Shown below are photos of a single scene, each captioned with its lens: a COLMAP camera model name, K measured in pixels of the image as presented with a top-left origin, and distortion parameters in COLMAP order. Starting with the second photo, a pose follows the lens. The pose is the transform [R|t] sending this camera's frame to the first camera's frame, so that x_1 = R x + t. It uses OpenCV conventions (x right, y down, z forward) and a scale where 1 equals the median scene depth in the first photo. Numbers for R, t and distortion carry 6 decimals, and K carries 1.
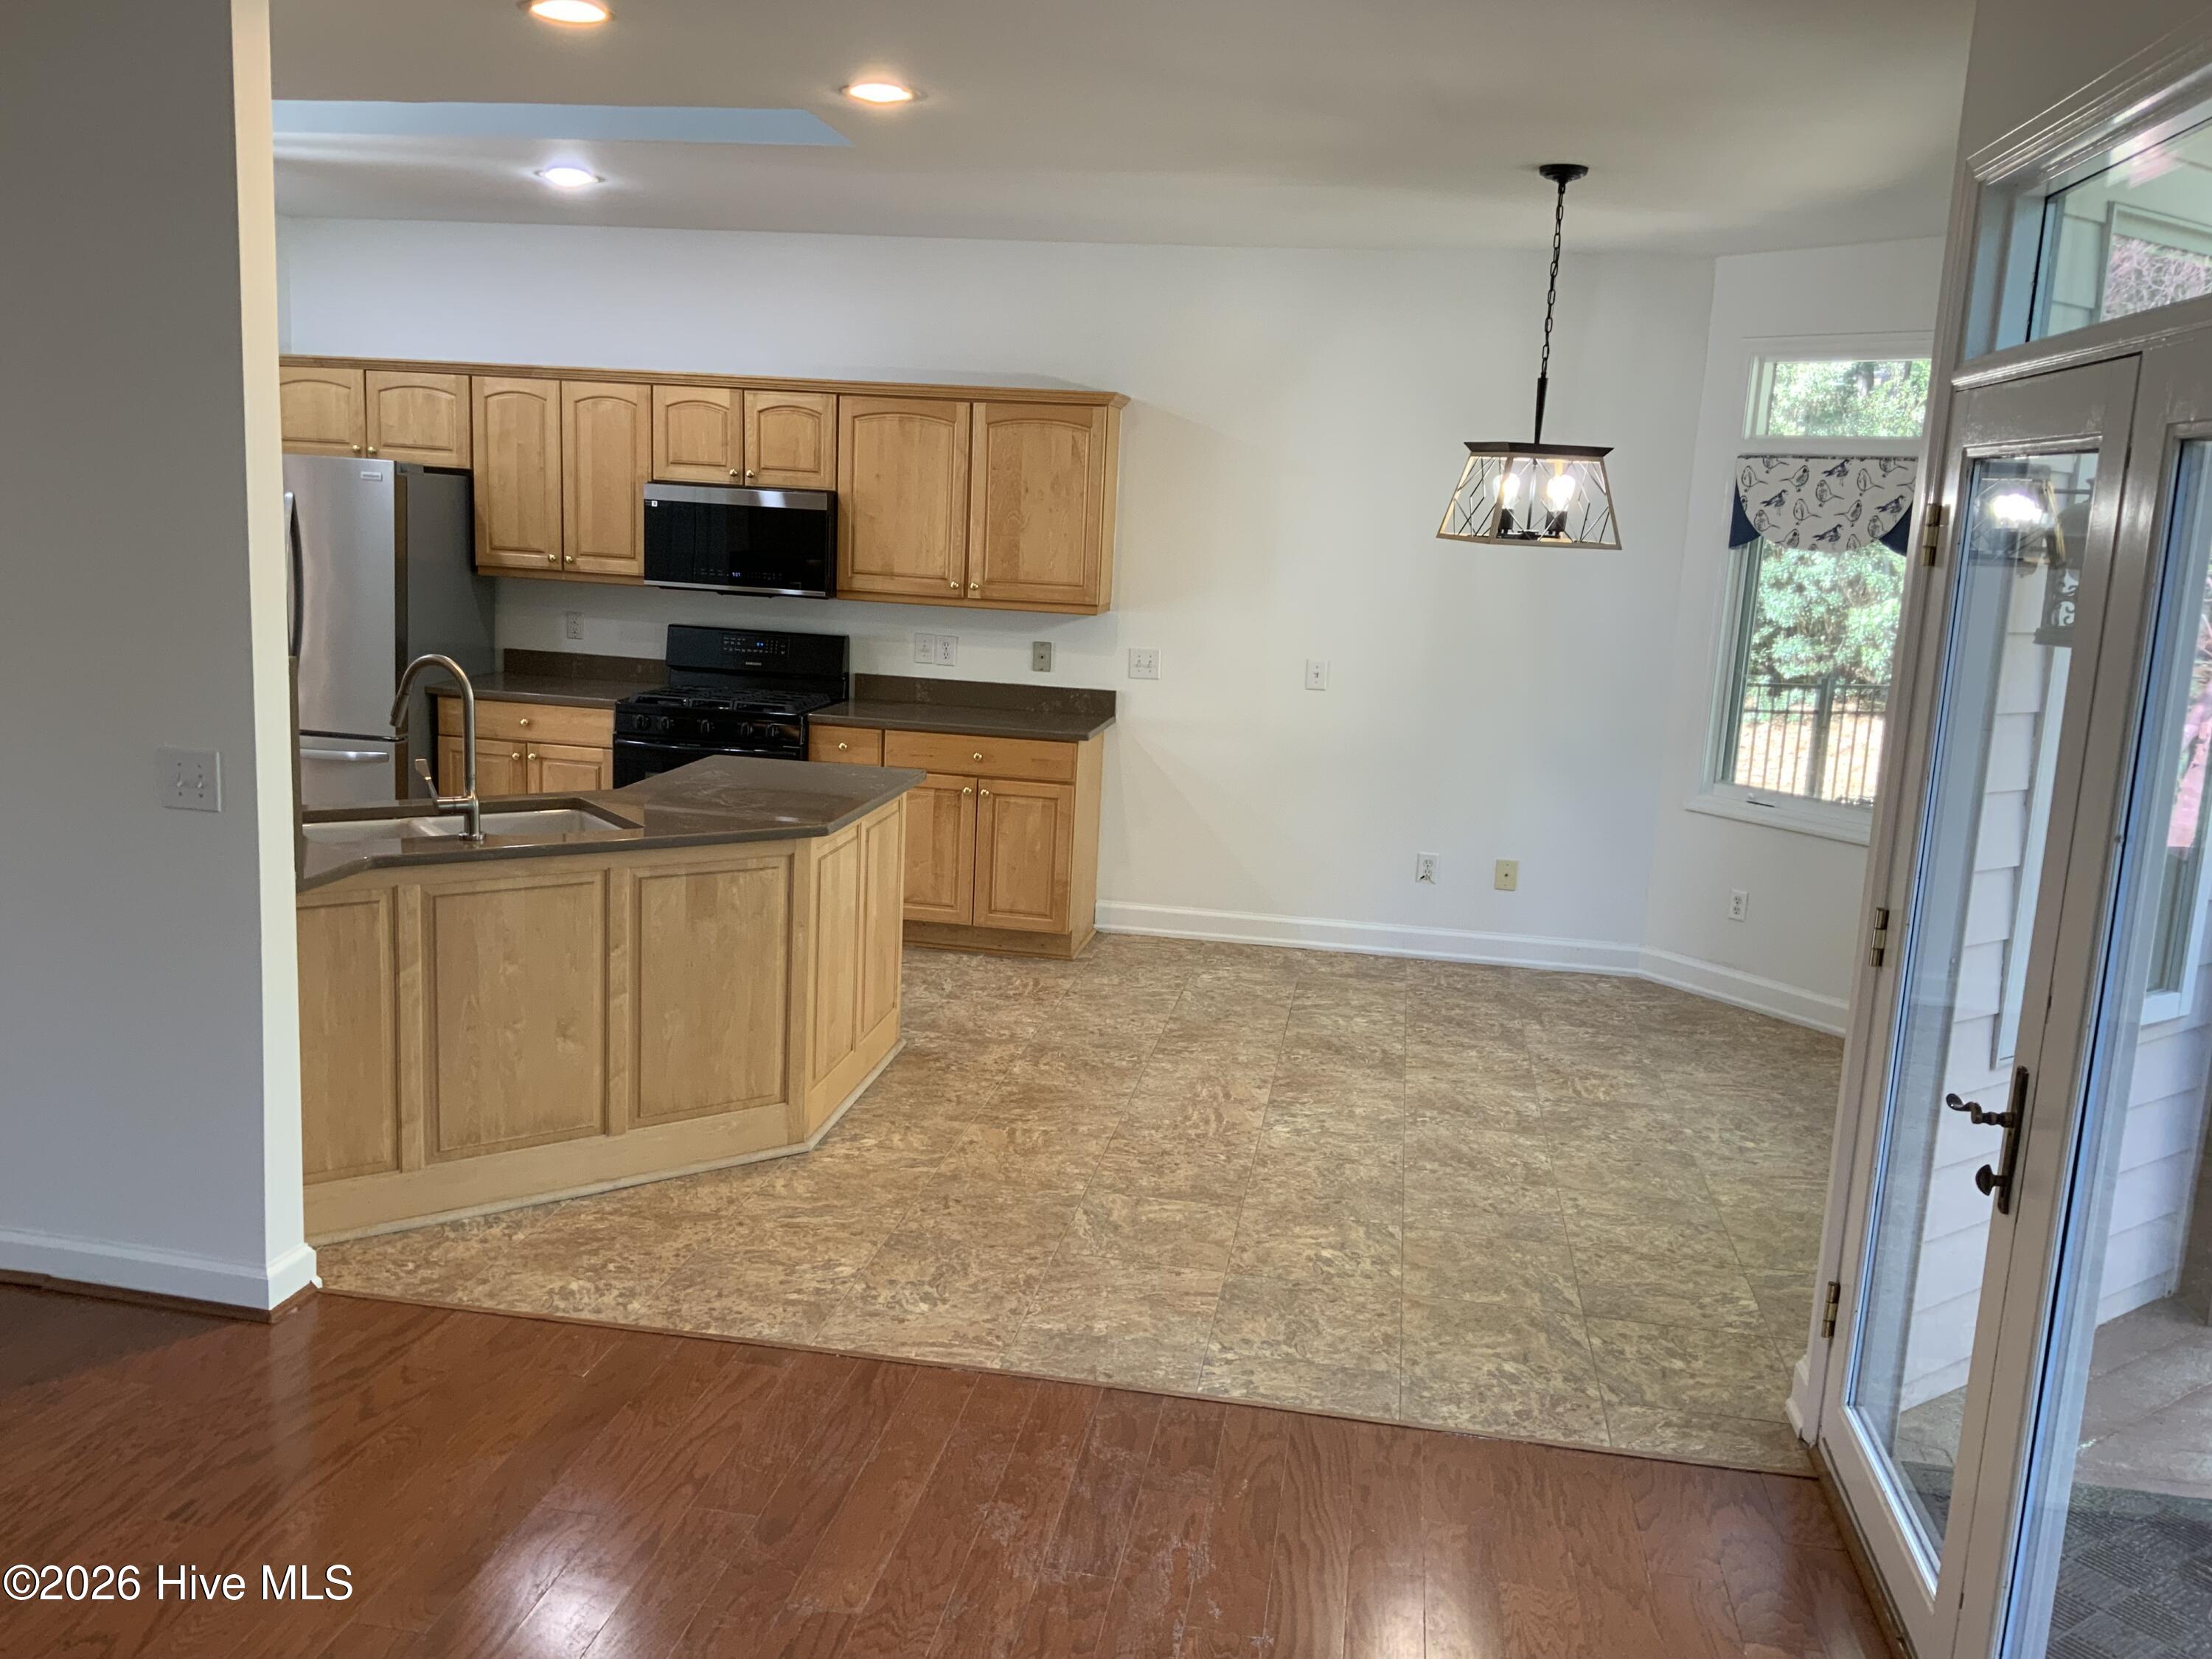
lens RADIAL K [[1860.1, 0, 1088.2], [0, 1860.1, 837.9], [0, 0, 1]] dist [0.121965, -0.303257]
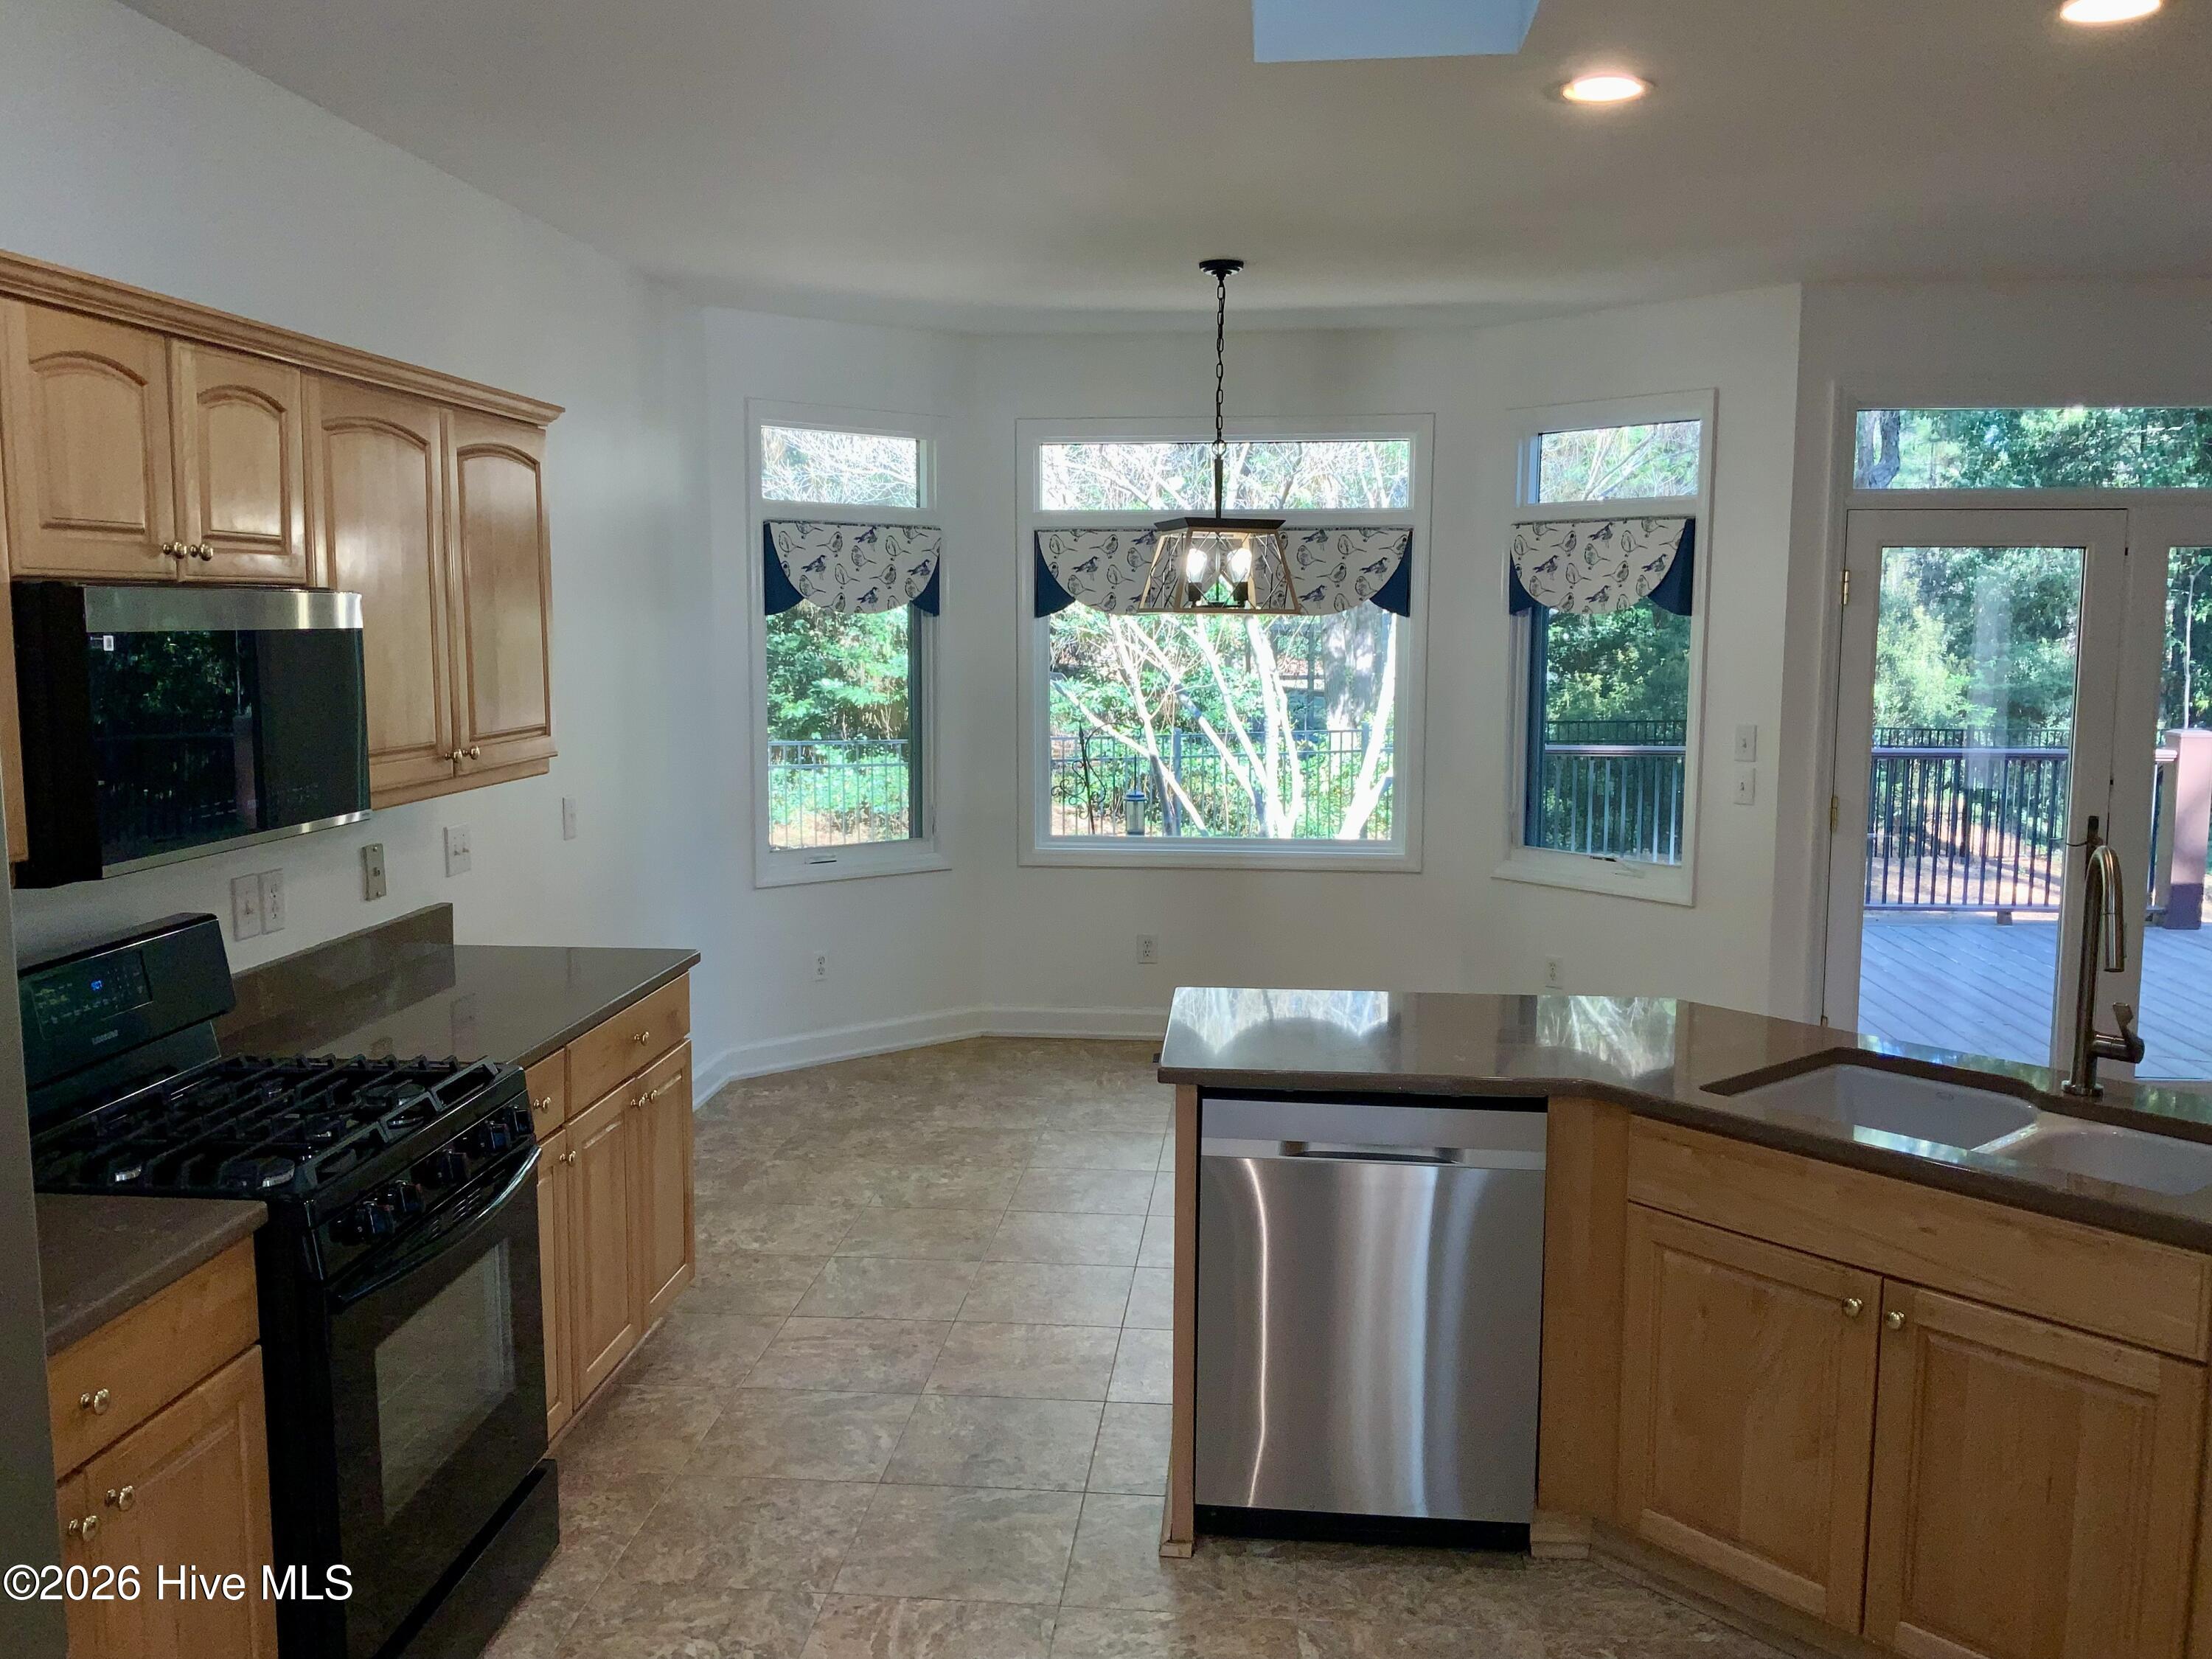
lens RADIAL K [[1825.0, 0, 1106.0], [0, 1825.0, 829.5], [0, 0, 1]] dist [0.125641, -0.312205]
pose [[-0.086003, -0.164113, 0.982685, -0.655047], [0.180679, 0.967416, 0.177376, -0.191581], [-0.979775, 0.192805, -0.053549, 0.940364]]
